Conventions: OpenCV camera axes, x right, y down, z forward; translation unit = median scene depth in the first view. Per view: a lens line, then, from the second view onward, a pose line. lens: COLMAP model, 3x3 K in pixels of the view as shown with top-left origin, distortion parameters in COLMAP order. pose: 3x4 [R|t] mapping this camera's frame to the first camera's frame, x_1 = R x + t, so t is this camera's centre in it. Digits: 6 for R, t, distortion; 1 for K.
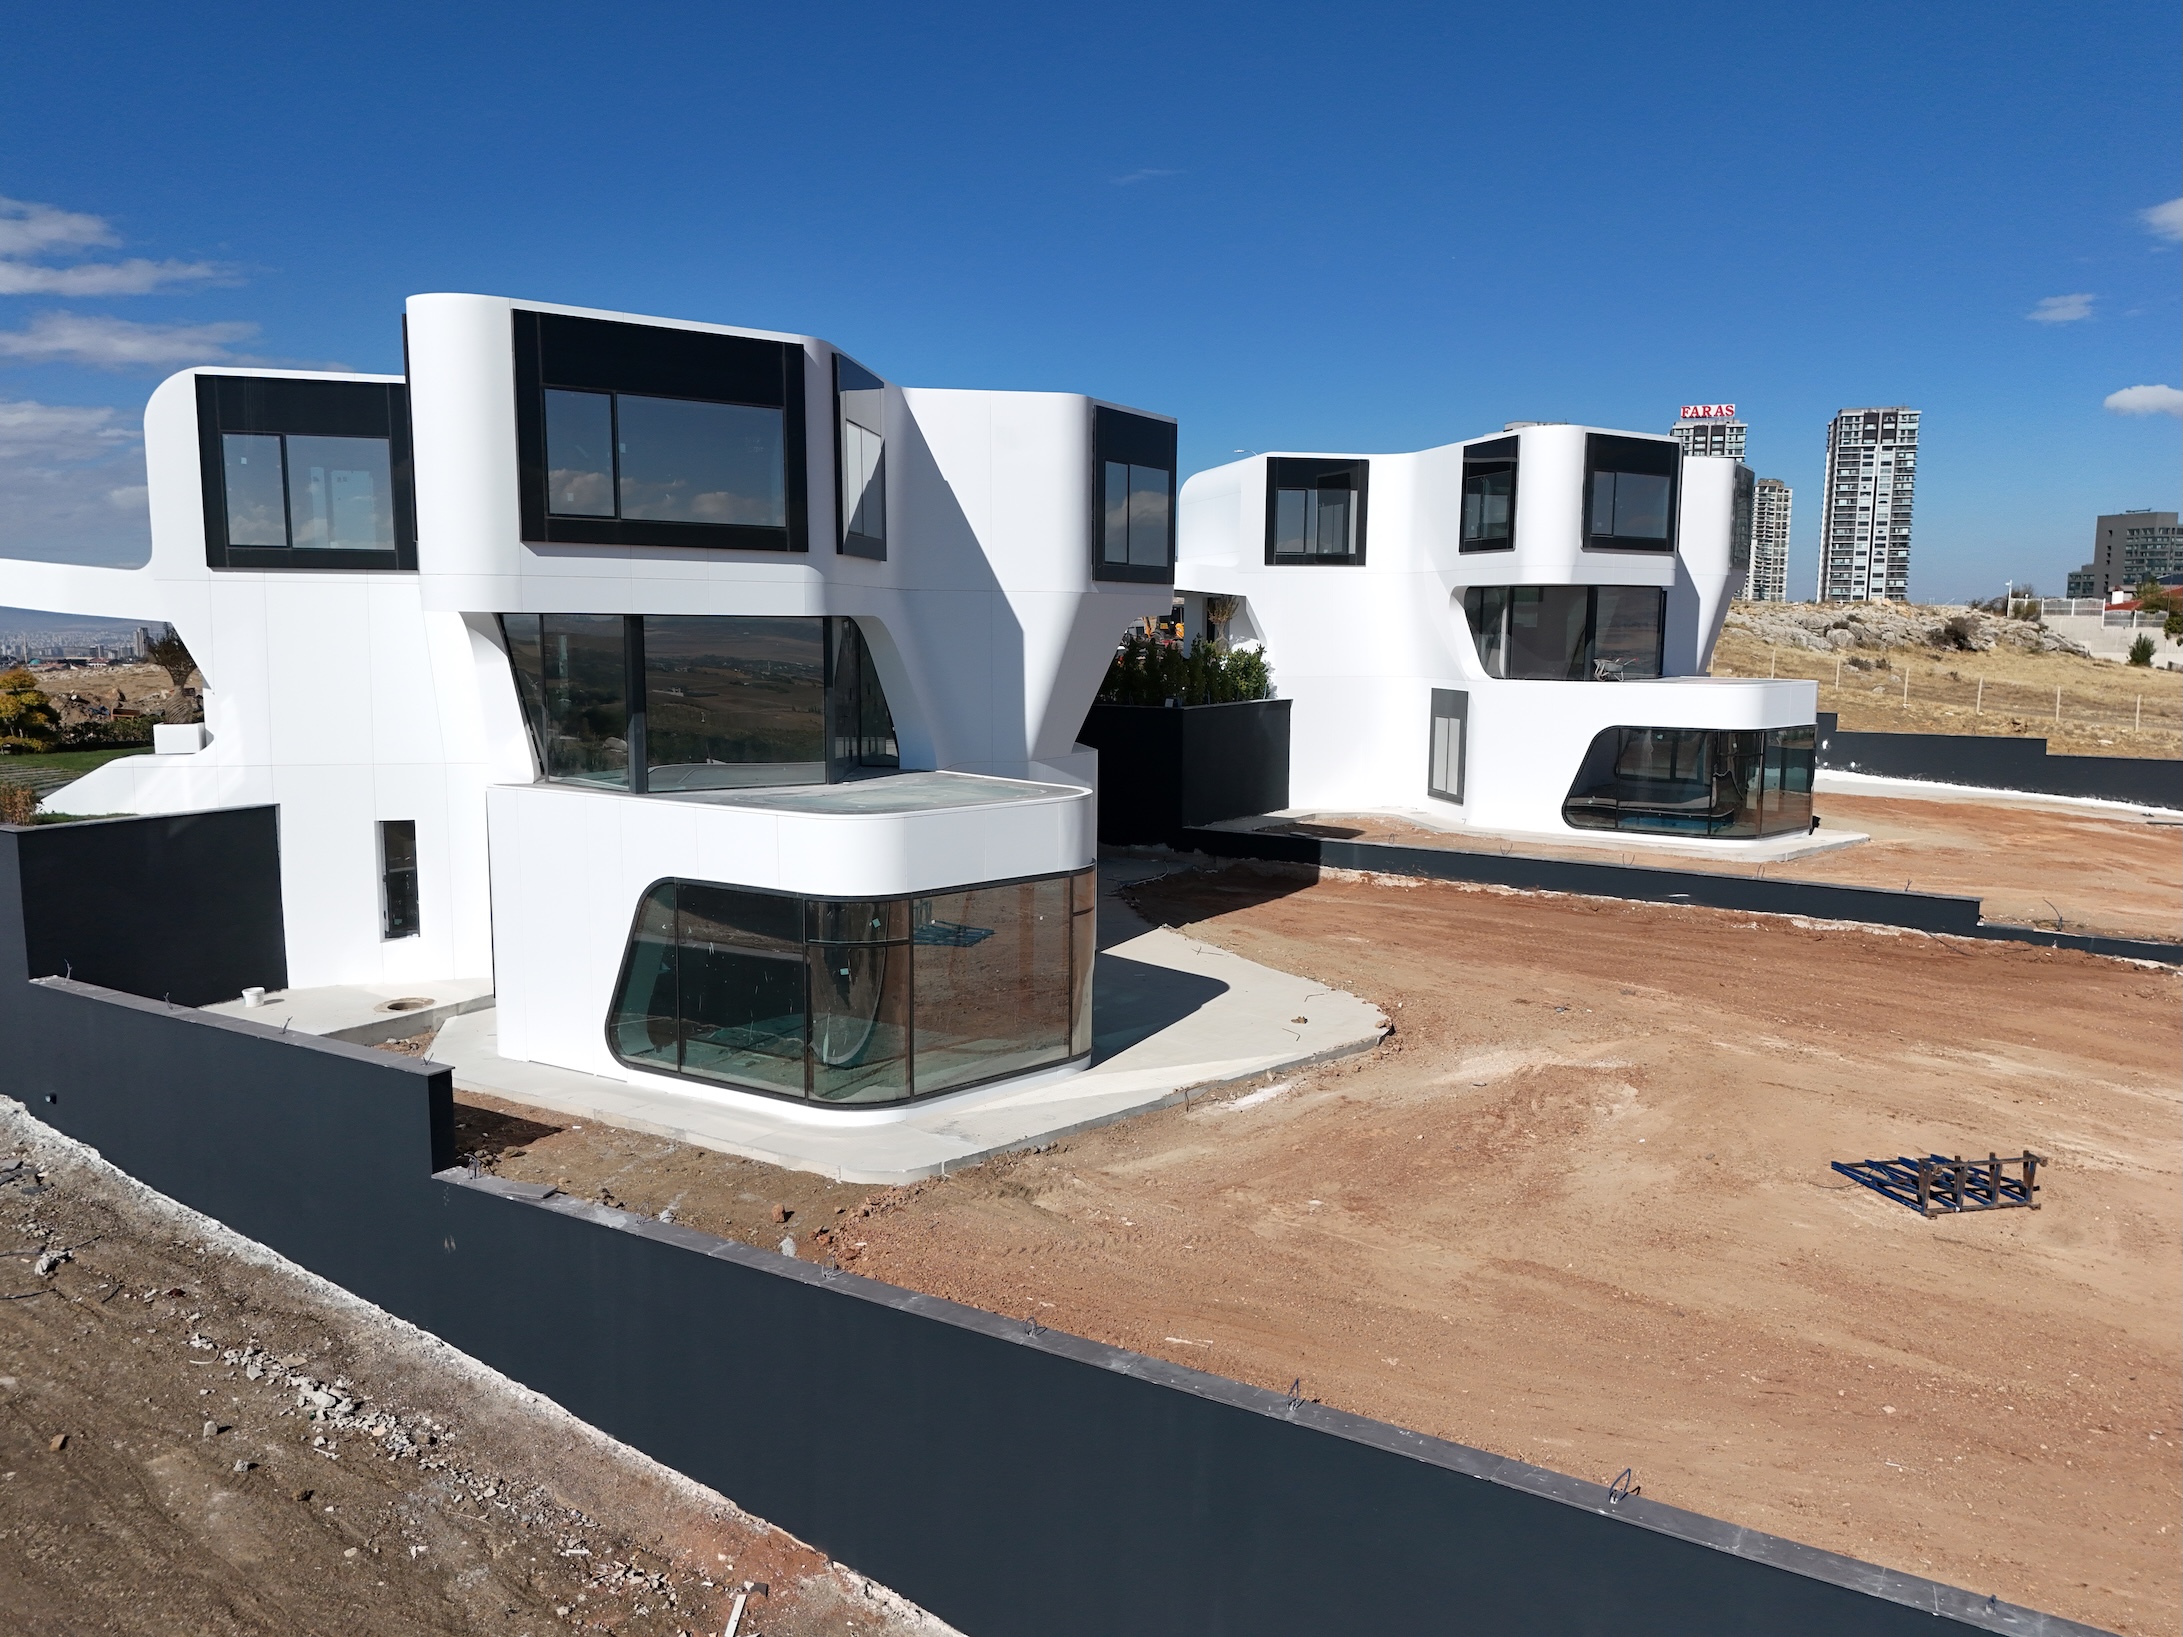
lens RADIAL K [[1605.6, 0, 1094.5], [0, 1605.6, 814.9], [0, 0, 1]] dist [0.069335, -0.059604]
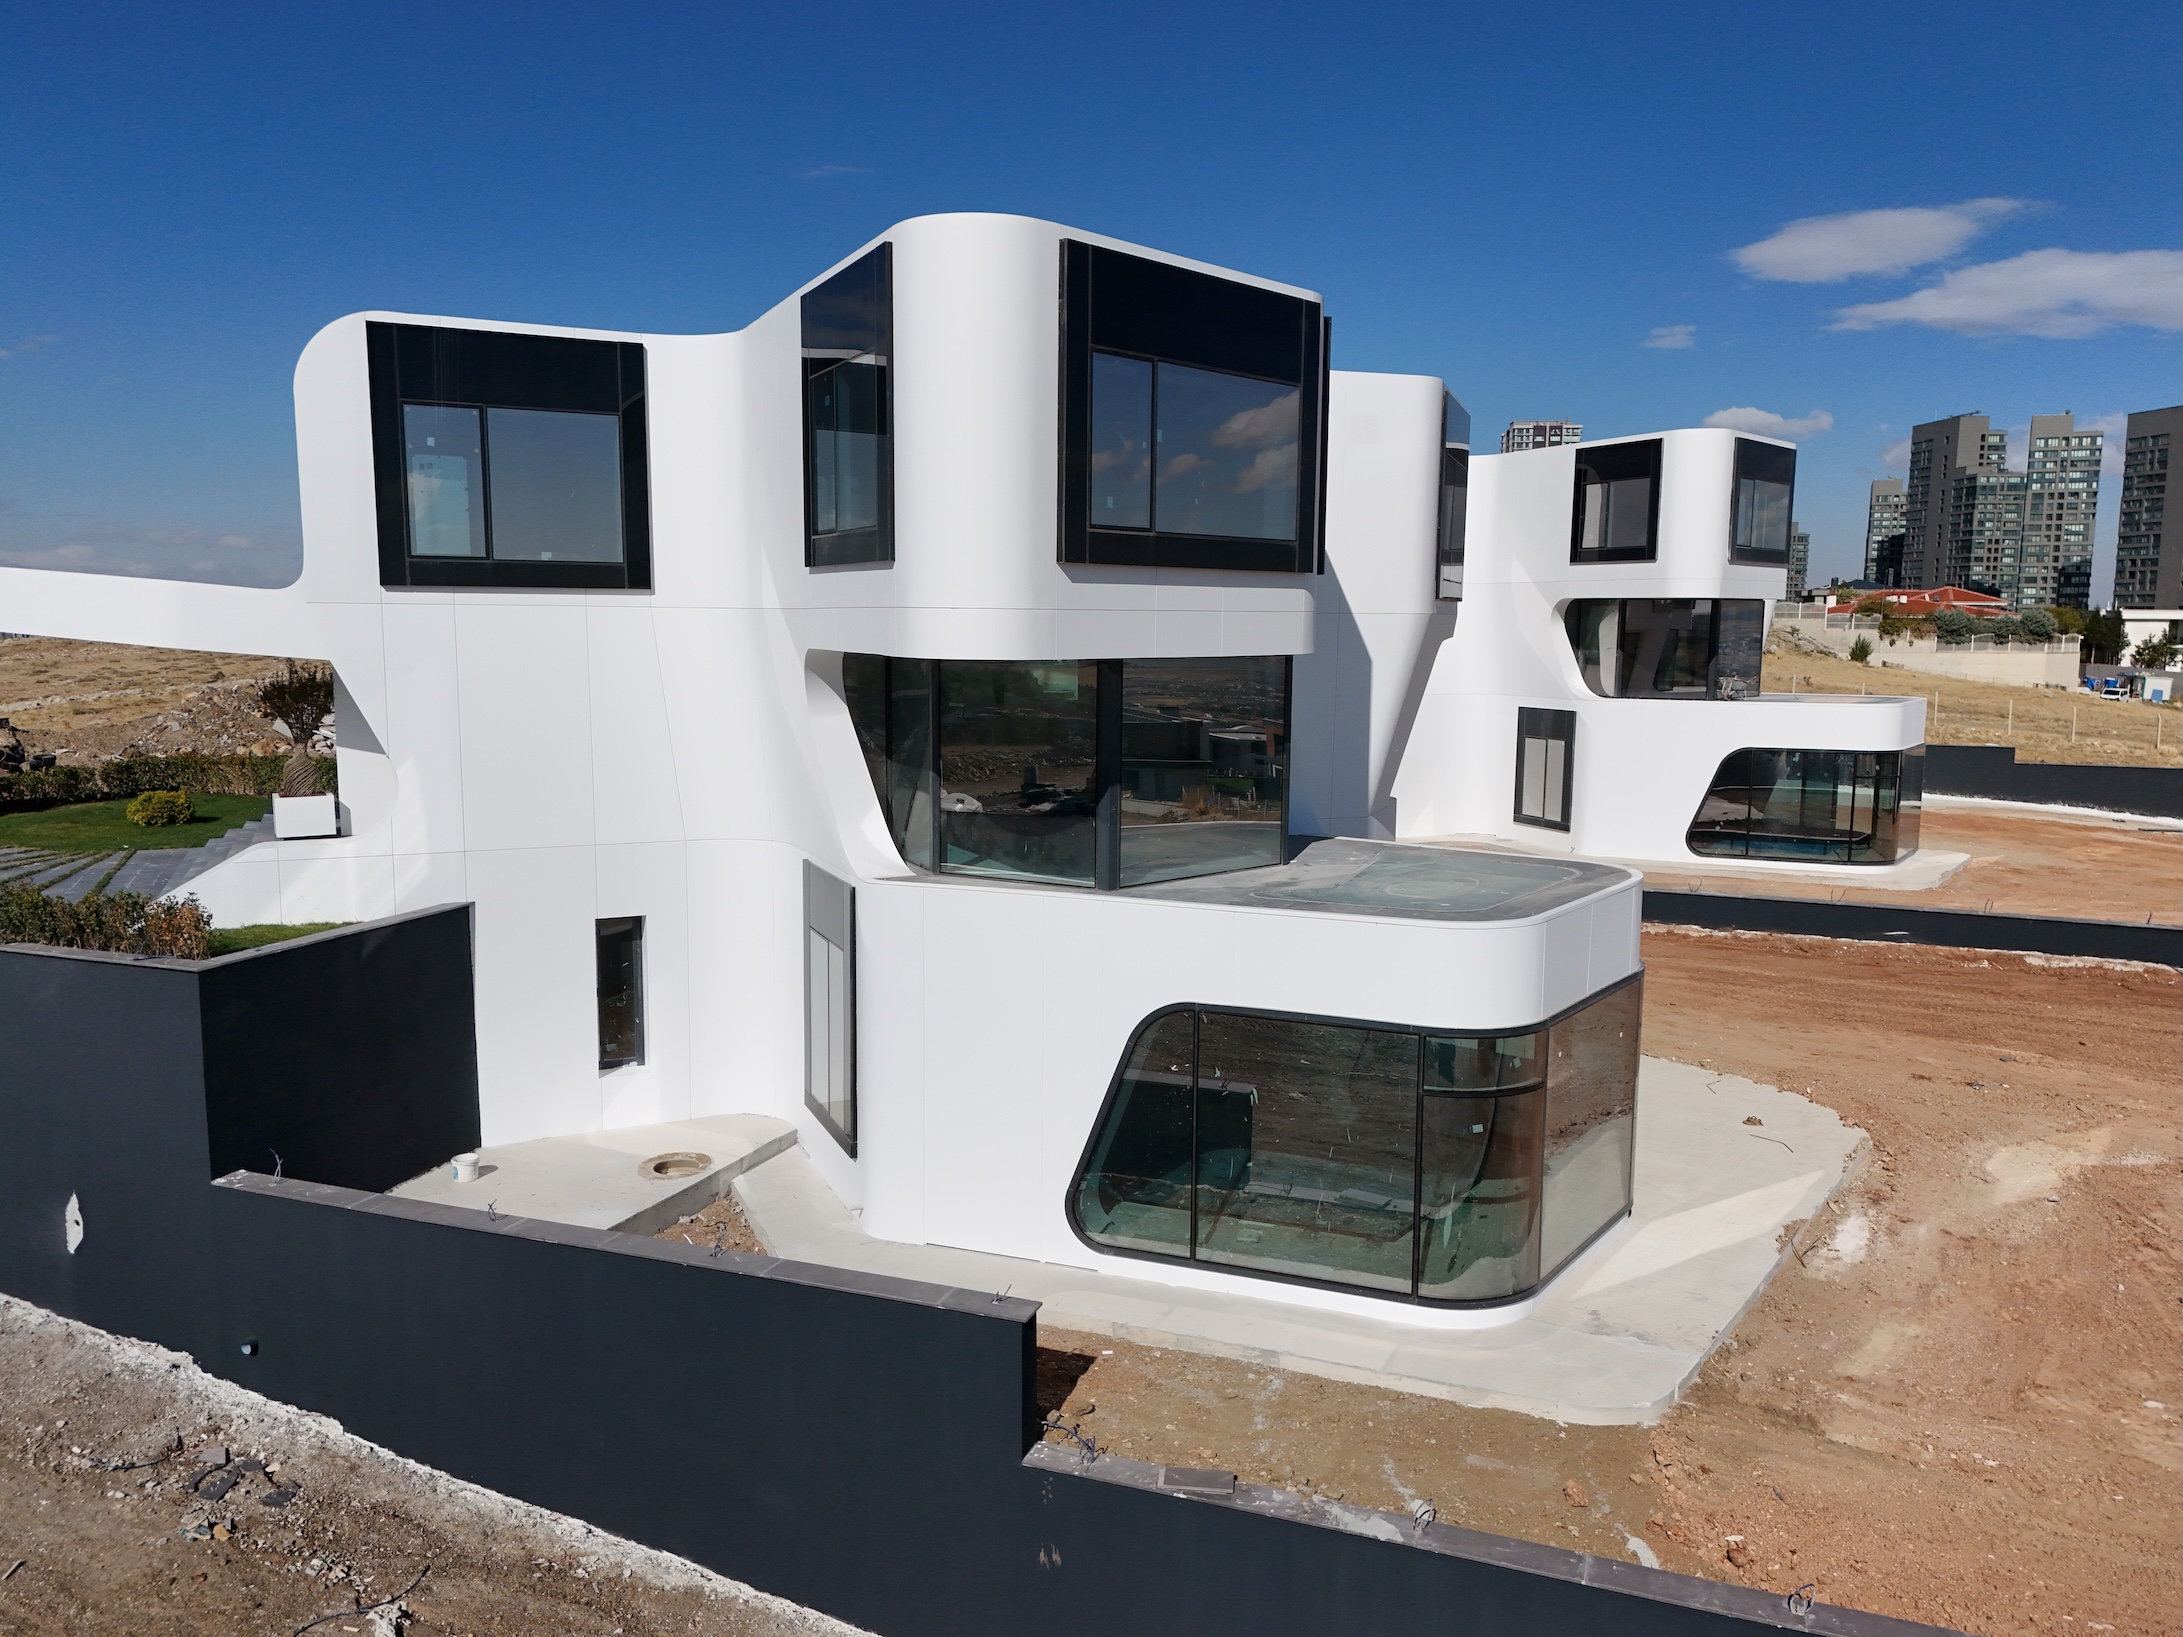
lens RADIAL K [[1605.6, 0, 1097.4], [0, 1605.6, 816.4], [0, 0, 1]] dist [0.069335, -0.059604]
pose [[0.982034, -0.022267, 0.187388, -0.361763], [0.021675, 0.999751, 0.005211, -0.044174], [-0.187458, -0.001056, 0.982272, 0.218516]]
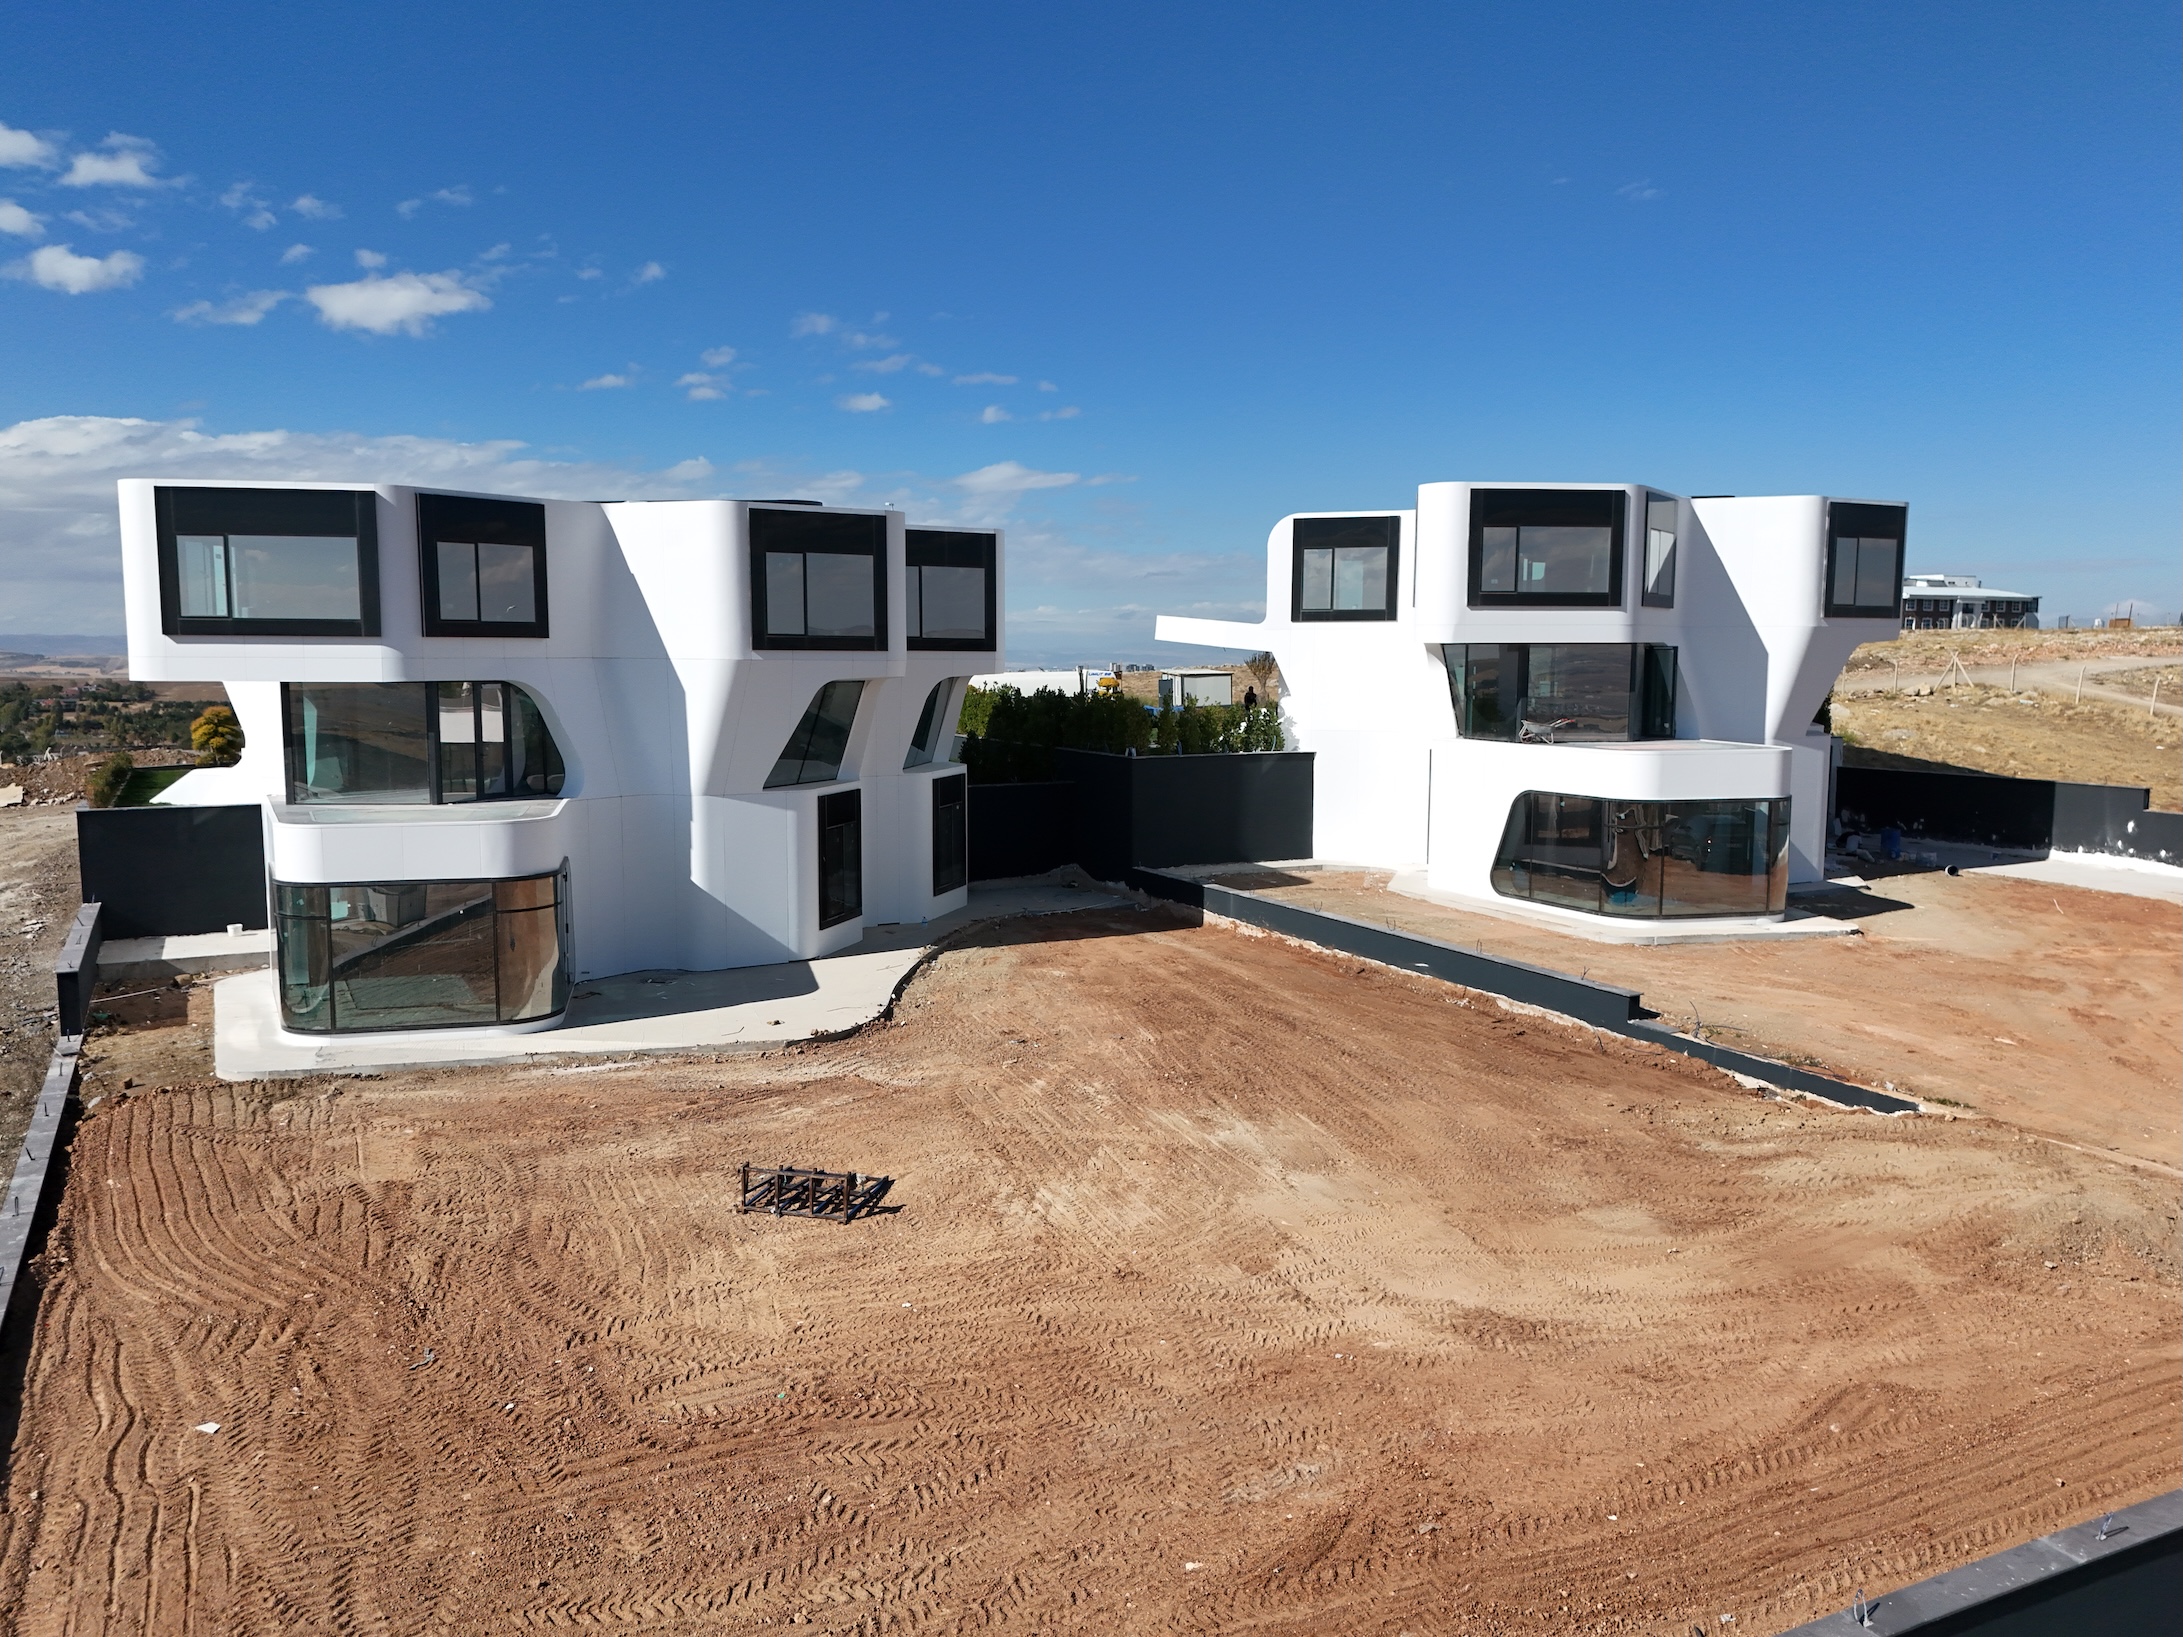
lens RADIAL K [[1605.6, 0, 1103.5], [0, 1605.6, 820.7], [0, 0, 1]] dist [0.069335, -0.059604]
pose [[0.869681, 0.049985, -0.491077, 0.899330], [-0.058438, 0.998289, -0.001879, -0.032417], [0.490143, 0.030332, 0.871114, 0.075148]]
